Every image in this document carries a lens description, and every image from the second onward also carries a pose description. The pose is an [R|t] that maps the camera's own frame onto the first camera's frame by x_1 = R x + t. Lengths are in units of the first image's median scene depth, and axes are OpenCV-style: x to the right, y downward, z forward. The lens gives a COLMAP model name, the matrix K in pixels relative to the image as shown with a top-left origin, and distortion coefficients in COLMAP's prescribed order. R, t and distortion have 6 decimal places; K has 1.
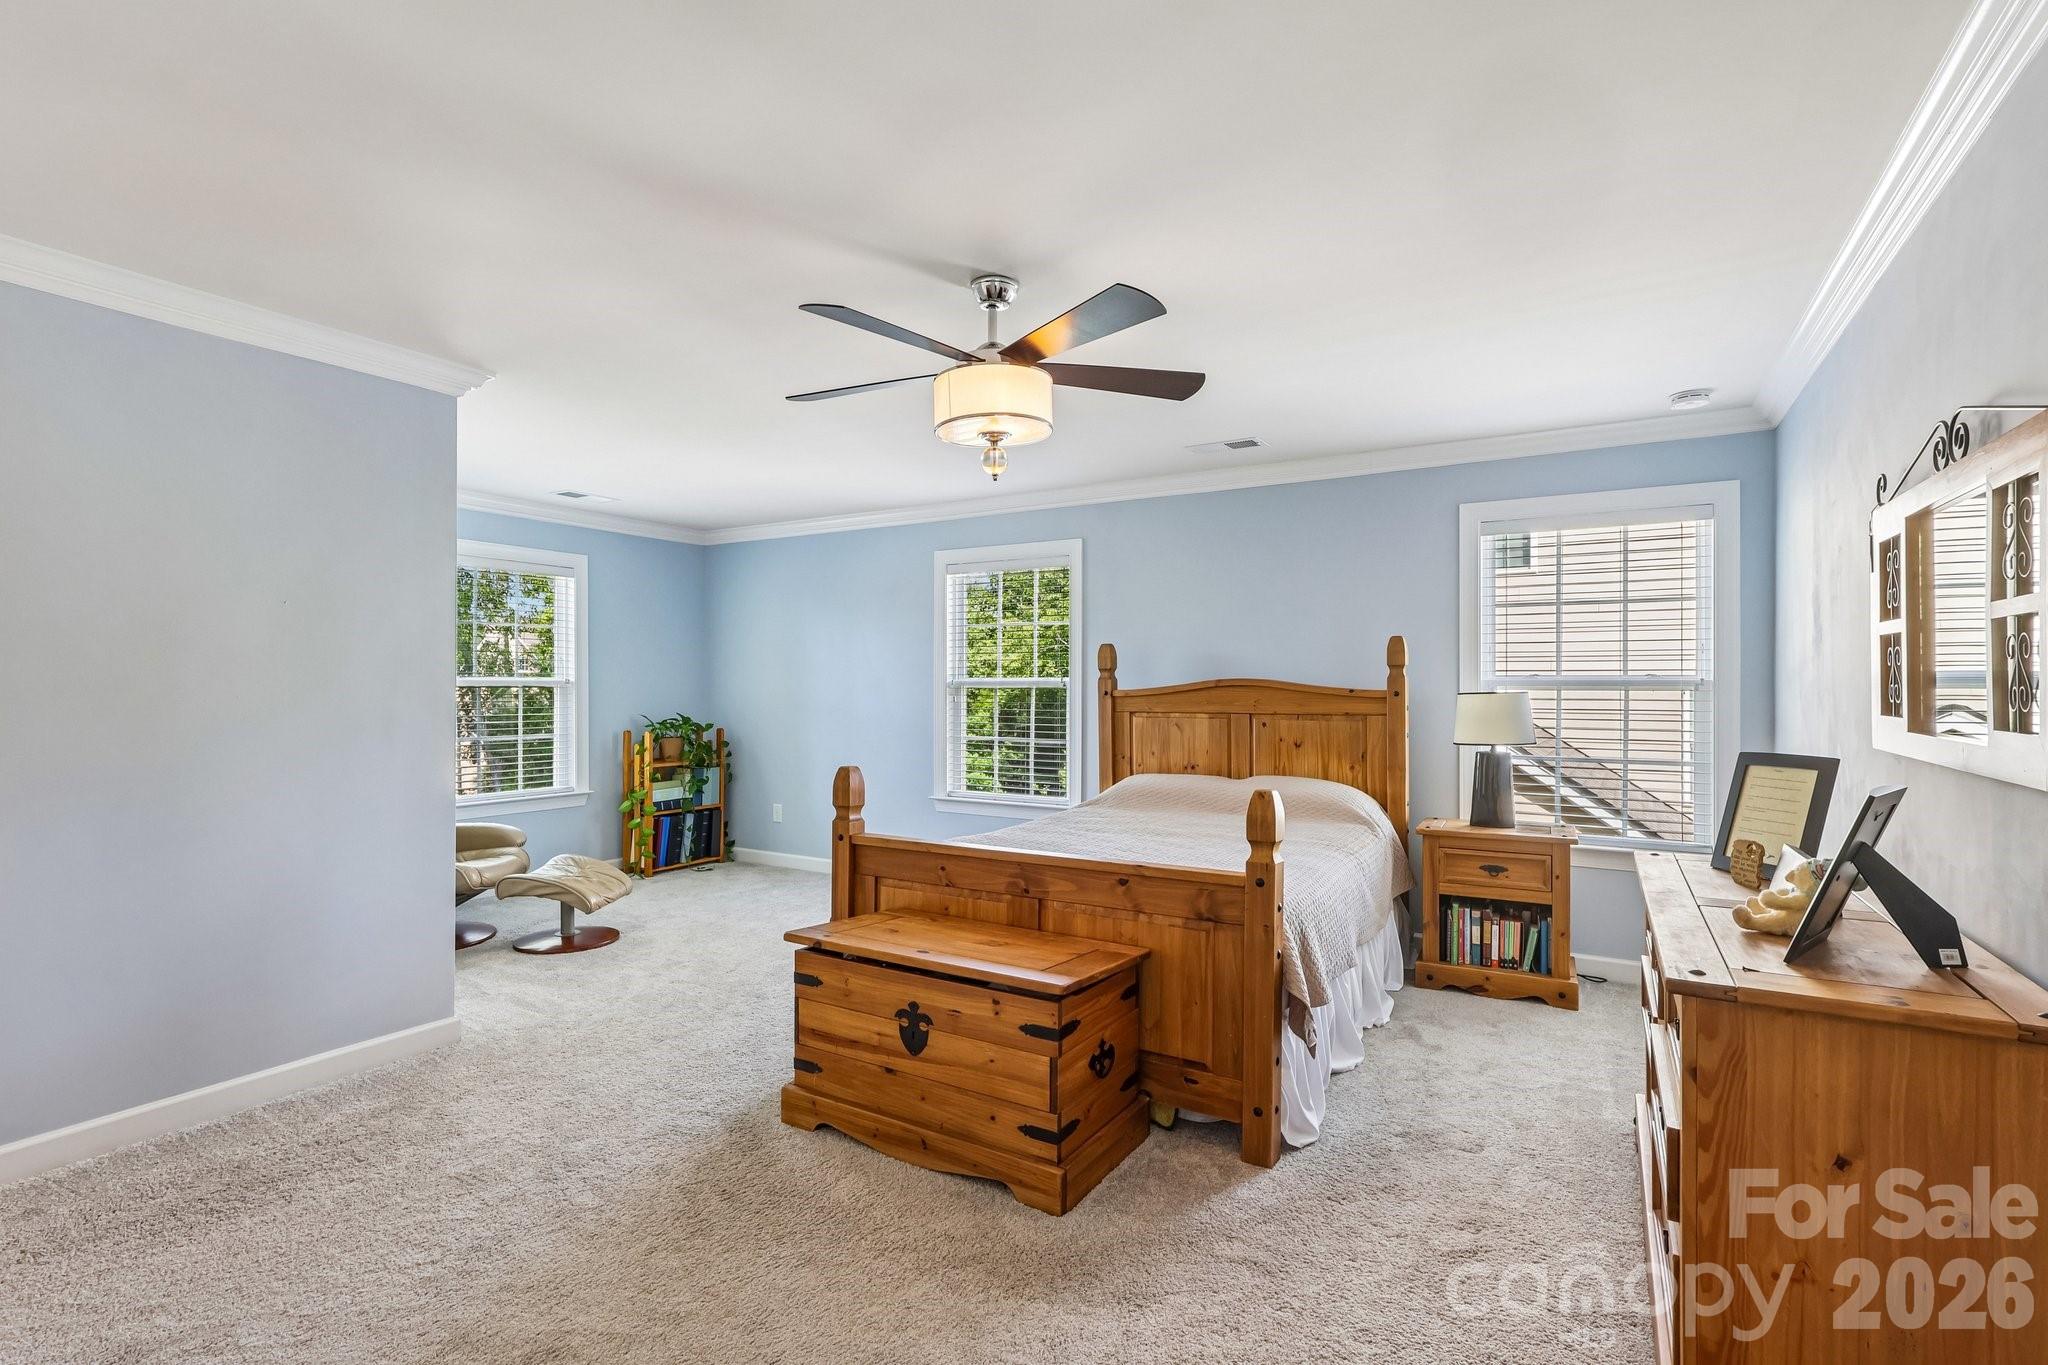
lens RADIAL K [[958.4, 0, 1030.3], [0, 958.4, 684.3], [0, 0, 1]] dist [-0.008073, 0.000046]
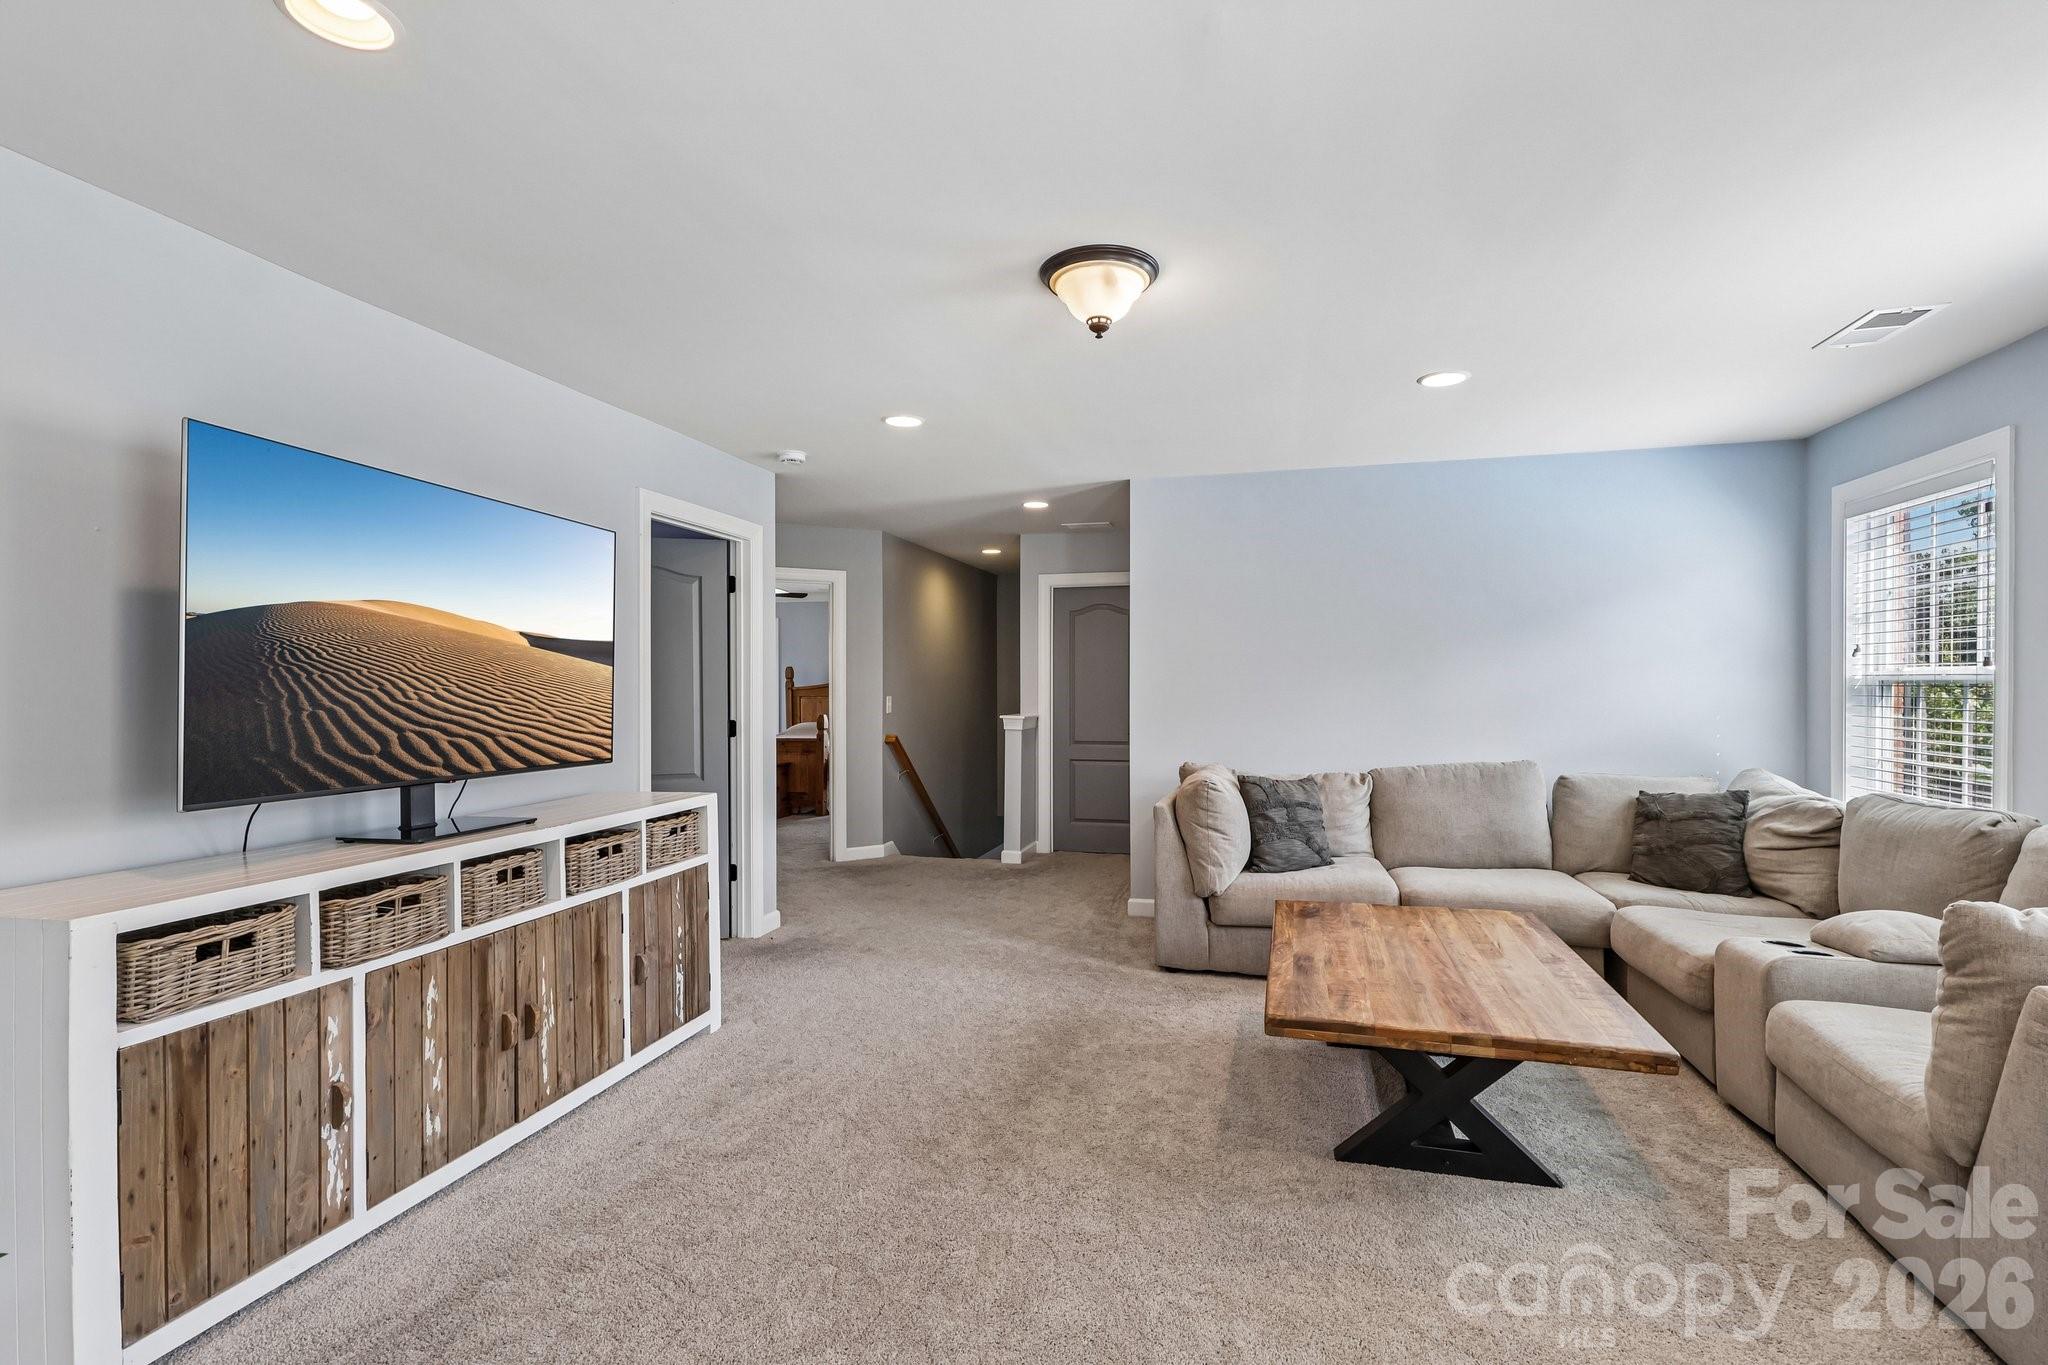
lens RADIAL K [[958.4, 0, 1023.4], [0, 958.4, 682.8], [0, 0, 1]] dist [-0.008073, 0.000046]
pose [[0.963794, -0.007443, 0.266543, 0.007832], [0.006153, 0.999965, 0.005673, -0.014084], [-0.266576, -0.003828, 0.963806, -1.404736]]
